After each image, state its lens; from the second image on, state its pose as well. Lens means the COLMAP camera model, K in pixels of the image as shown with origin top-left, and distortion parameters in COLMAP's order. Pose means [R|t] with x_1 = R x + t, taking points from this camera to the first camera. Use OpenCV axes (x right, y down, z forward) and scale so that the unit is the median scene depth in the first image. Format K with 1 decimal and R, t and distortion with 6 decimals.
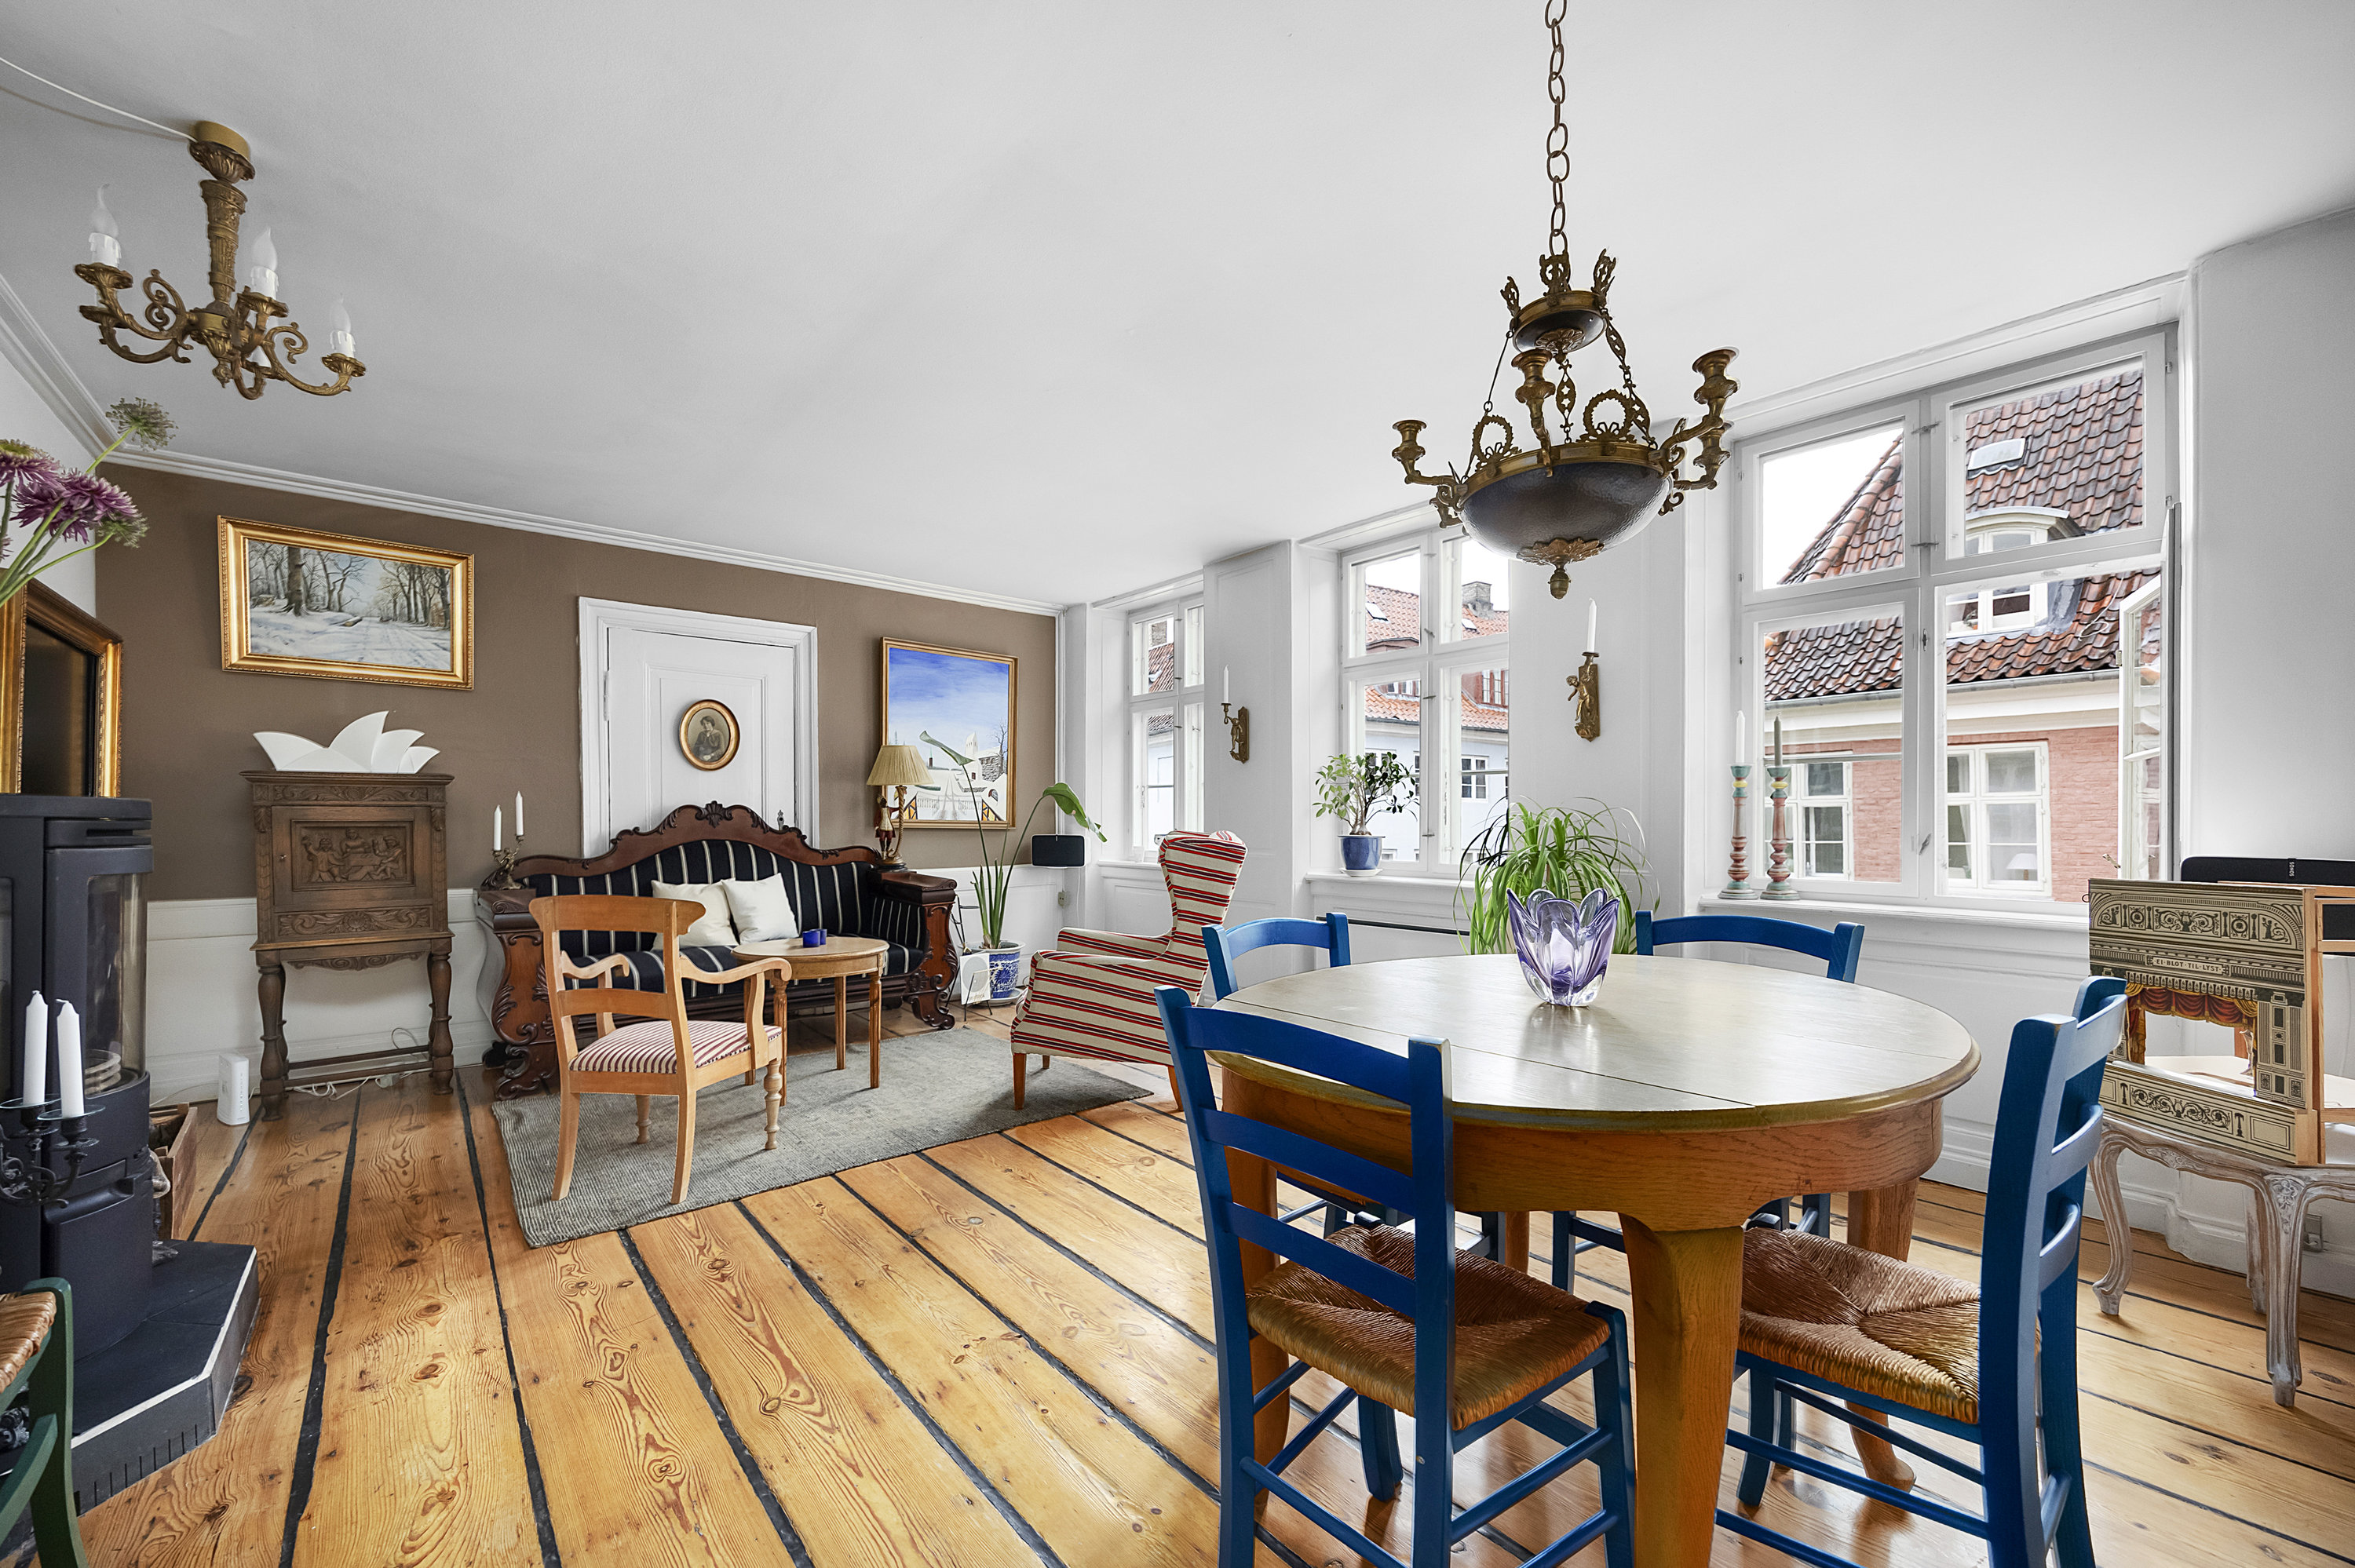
lens RADIAL K [[923.4, 0, 1180.0], [0, 923.4, 818.5], [0, 0, 1]] dist [-0.000156, 0.000055]
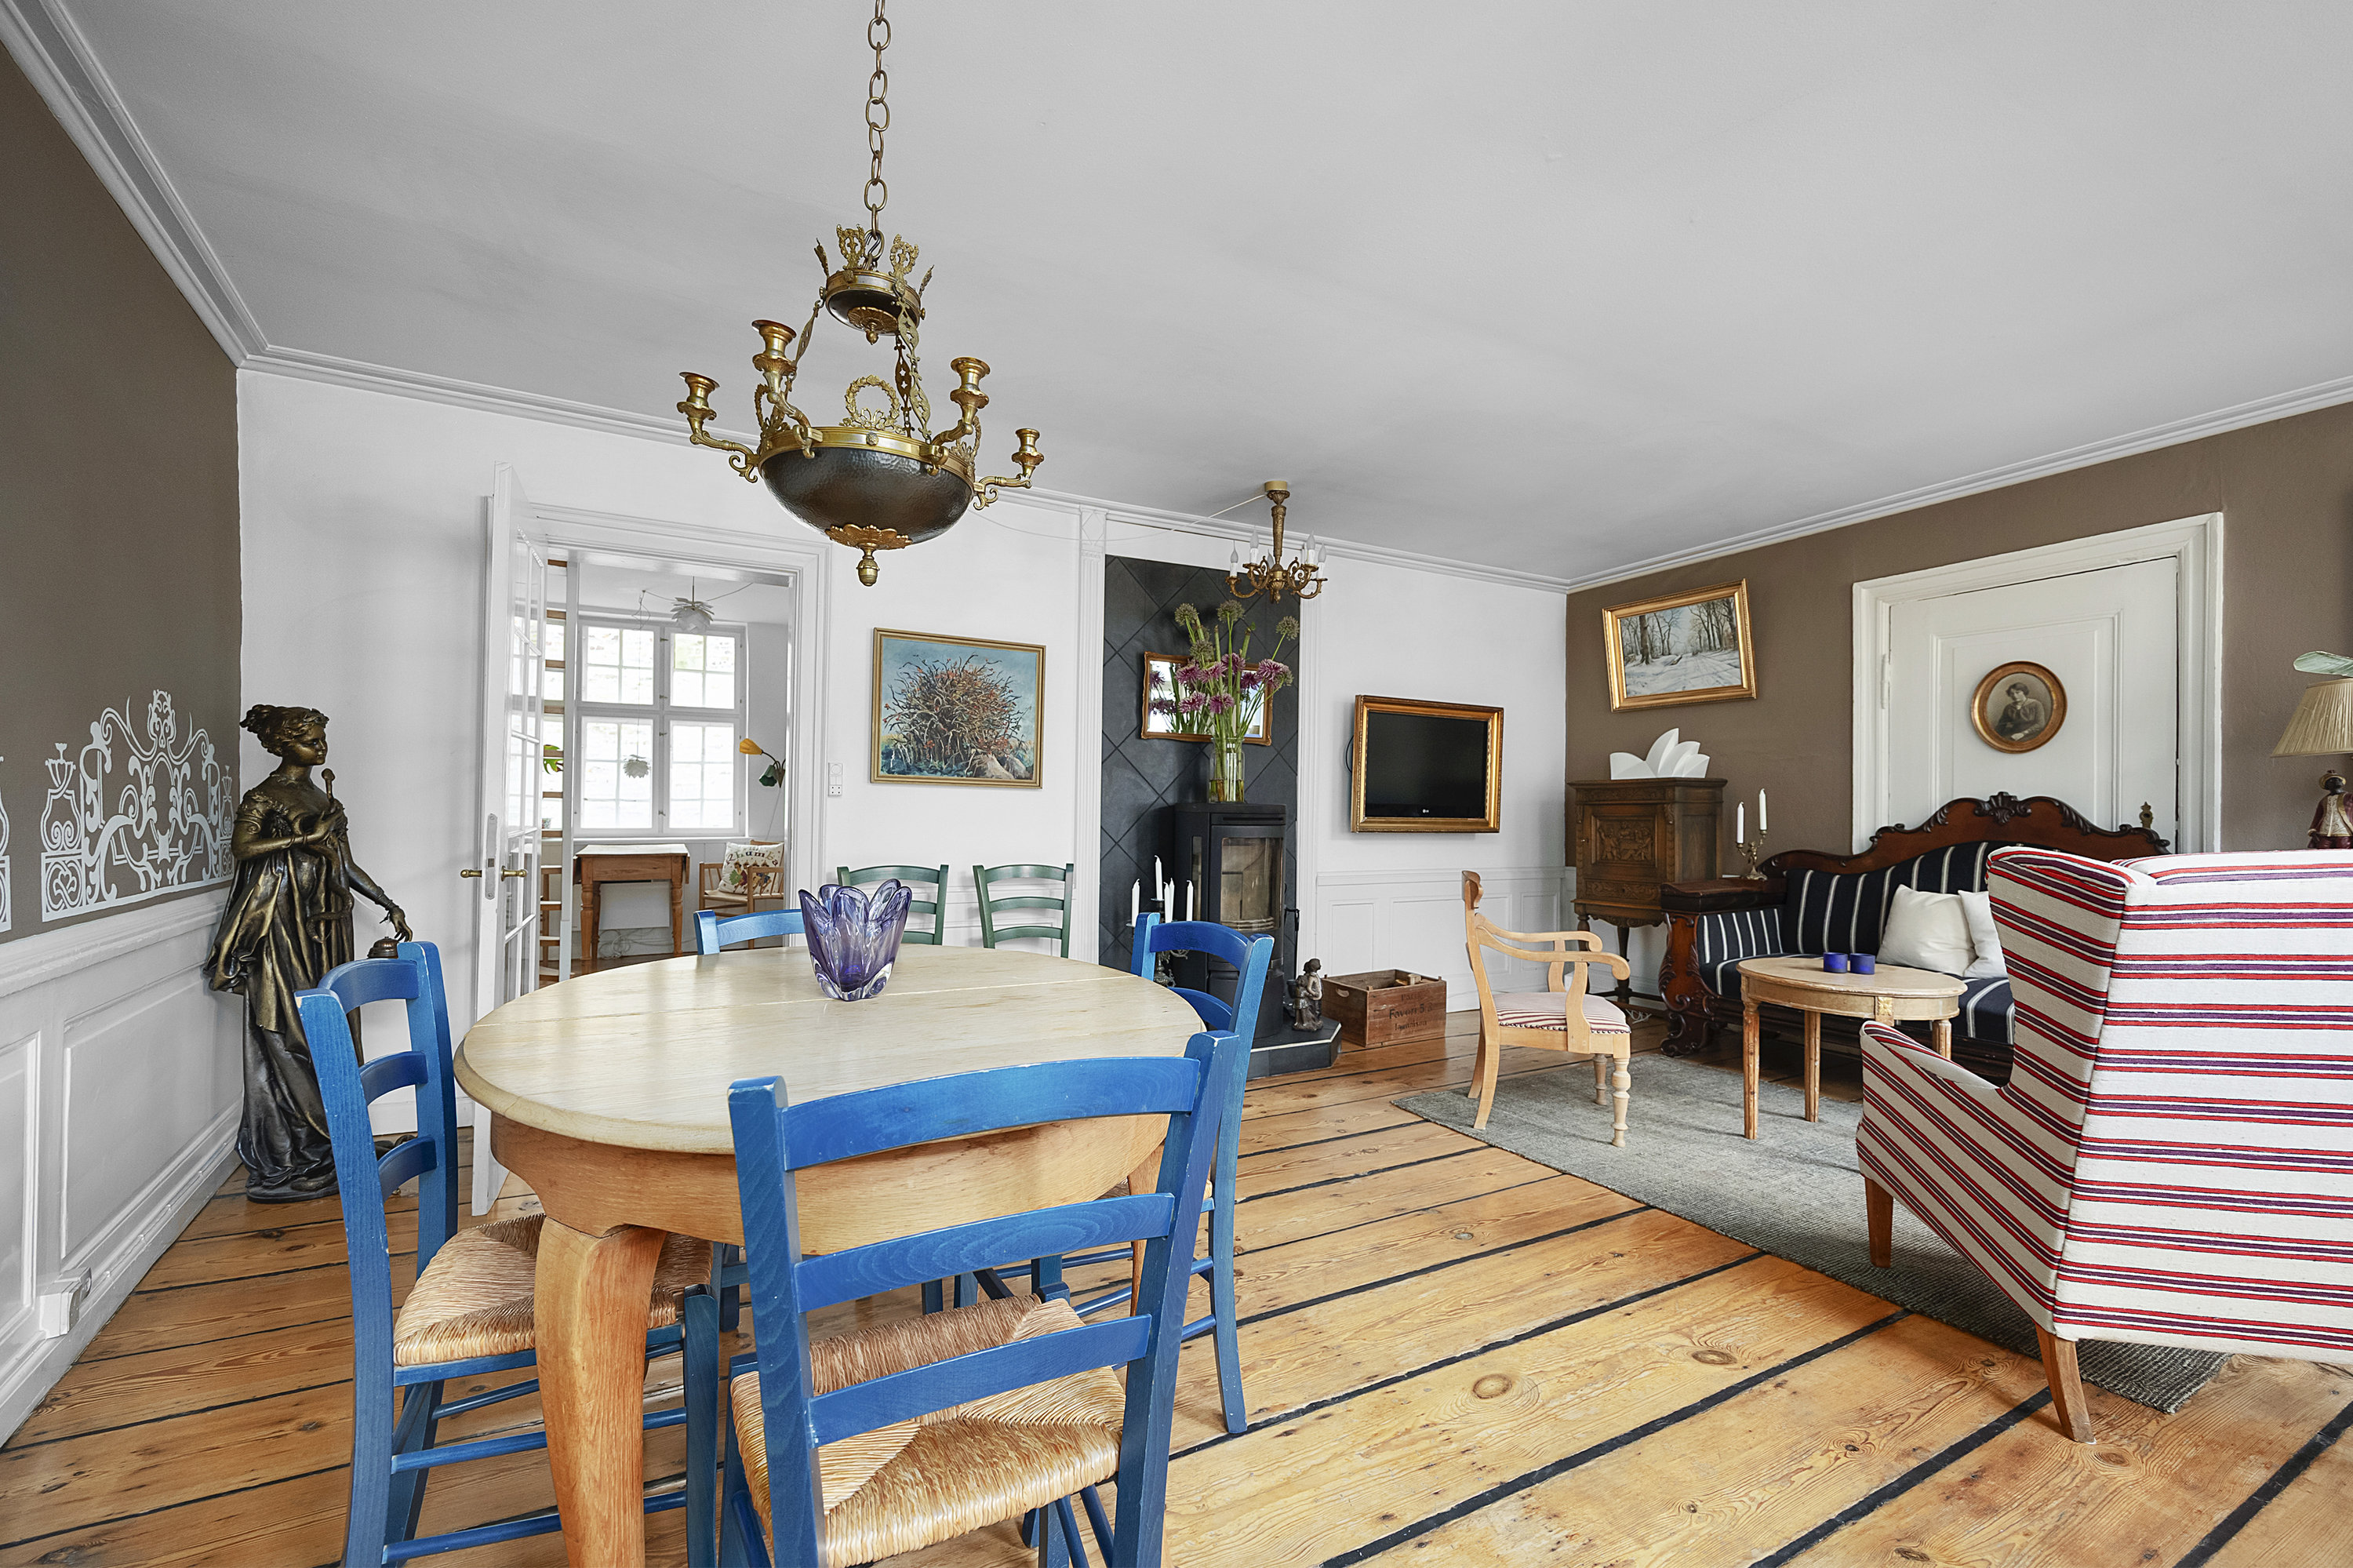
lens RADIAL K [[943.0, 0, 1176.5], [0, 943.0, 784.0], [0, 0, 1]] dist [-0.000348, -0.000066]
pose [[-0.214461, -0.033557, -0.976156, 0.528266], [-0.004117, 0.999432, -0.033452, 0.004844], [0.976724, -0.003155, -0.214477, 0.608570]]
